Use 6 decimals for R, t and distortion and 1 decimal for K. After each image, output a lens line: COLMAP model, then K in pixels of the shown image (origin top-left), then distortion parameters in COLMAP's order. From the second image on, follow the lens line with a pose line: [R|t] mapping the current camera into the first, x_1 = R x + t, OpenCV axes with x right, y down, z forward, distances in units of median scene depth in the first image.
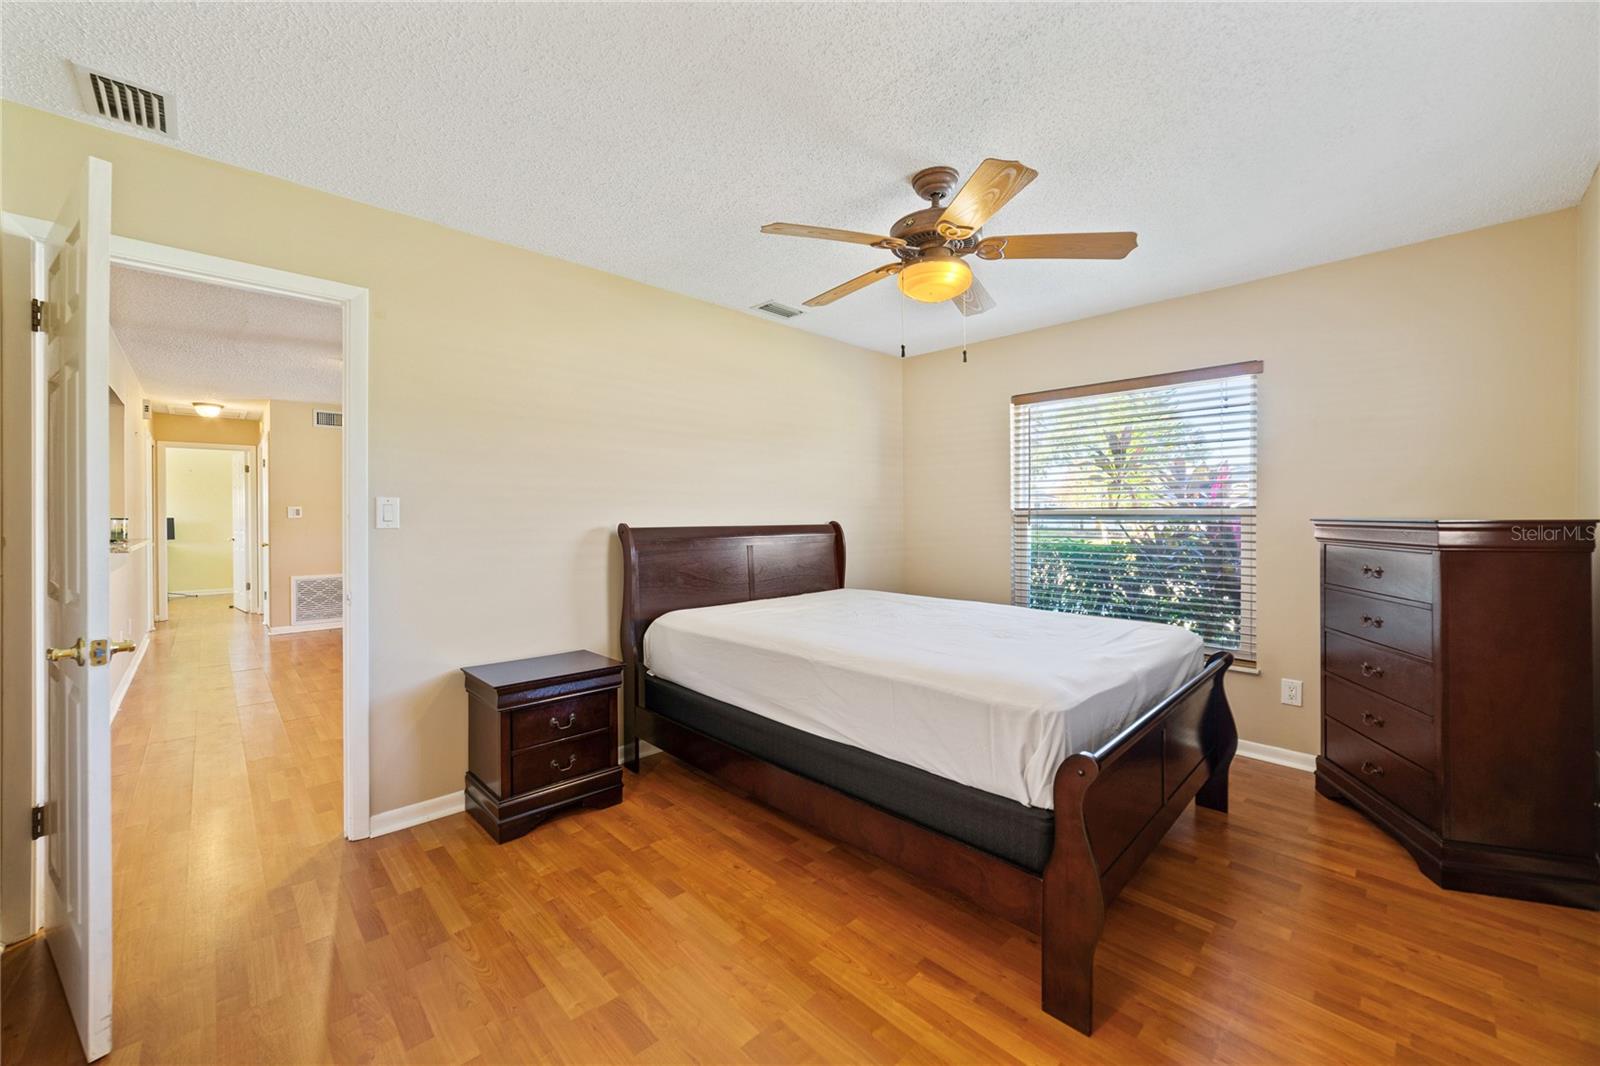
lens RADIAL K [[619.9, 0, 788.1], [0, 619.9, 525.4], [0, 0, 1]] dist [-0.001752, 0.001682]
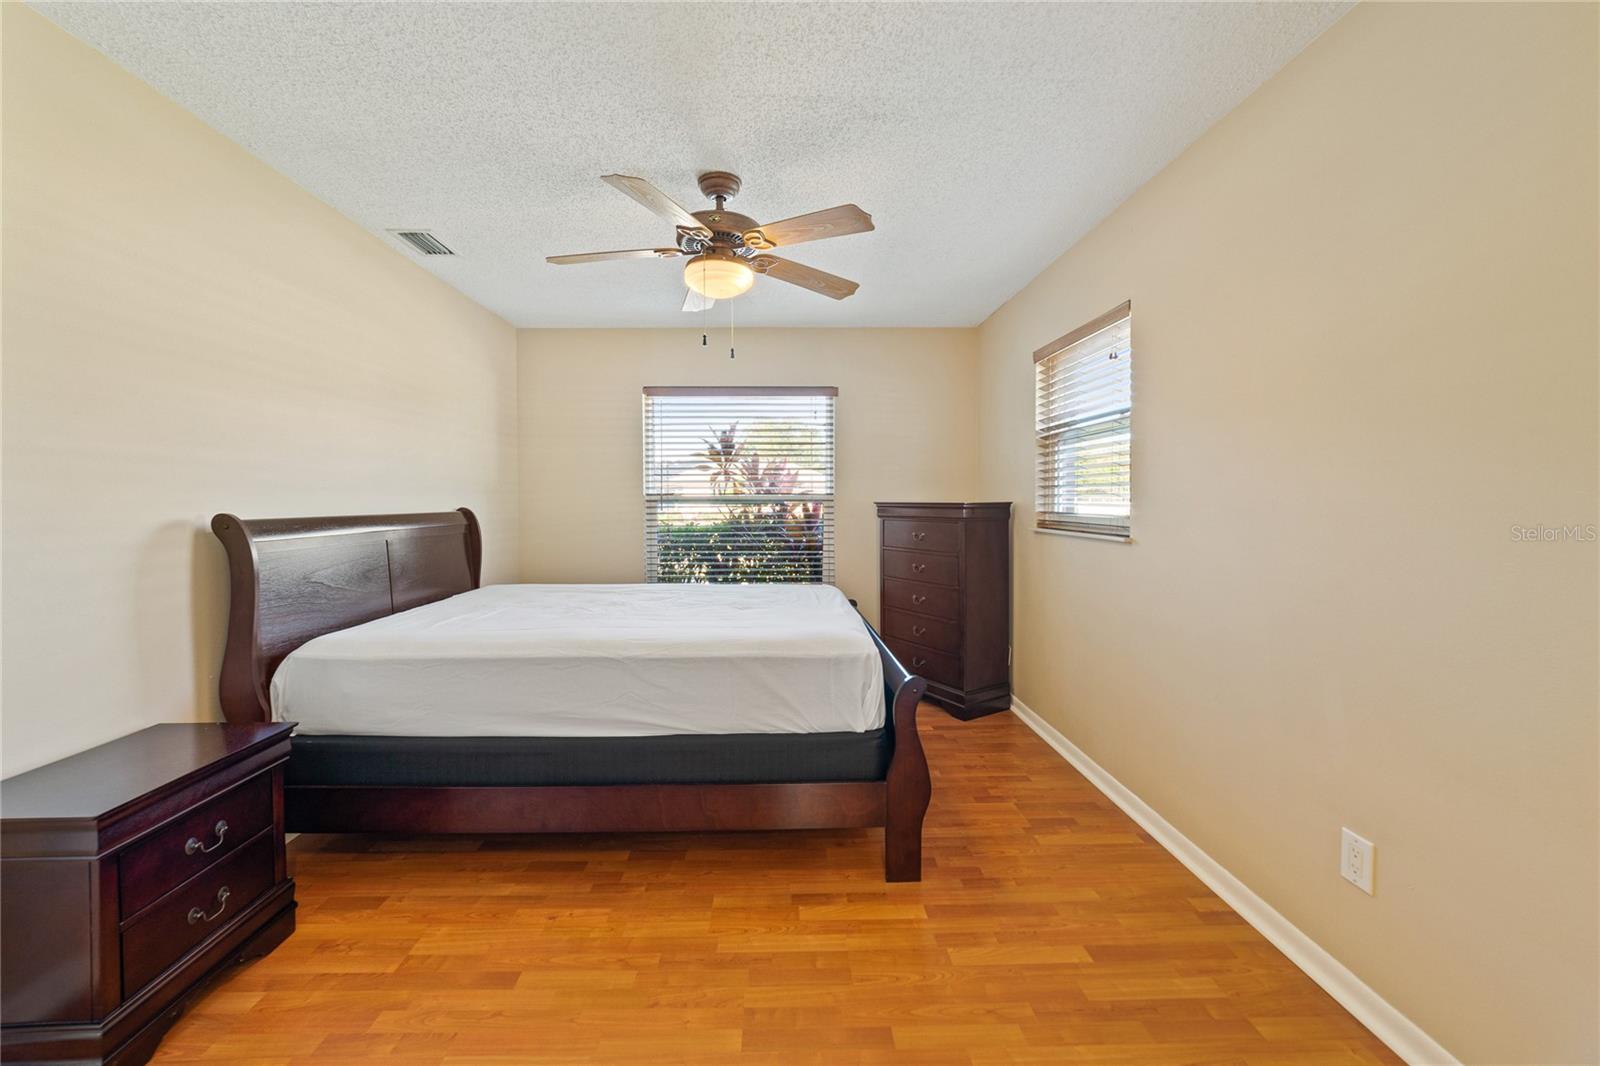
lens RADIAL K [[619.9, 0, 793.4], [0, 619.9, 517.2], [0, 0, 1]] dist [-0.001752, 0.001682]
pose [[0.682011, -0.022324, 0.731001, -0.459850], [0.014565, 0.999750, 0.016942, -0.003217], [-0.731197, -0.000908, 0.682166, 0.184052]]
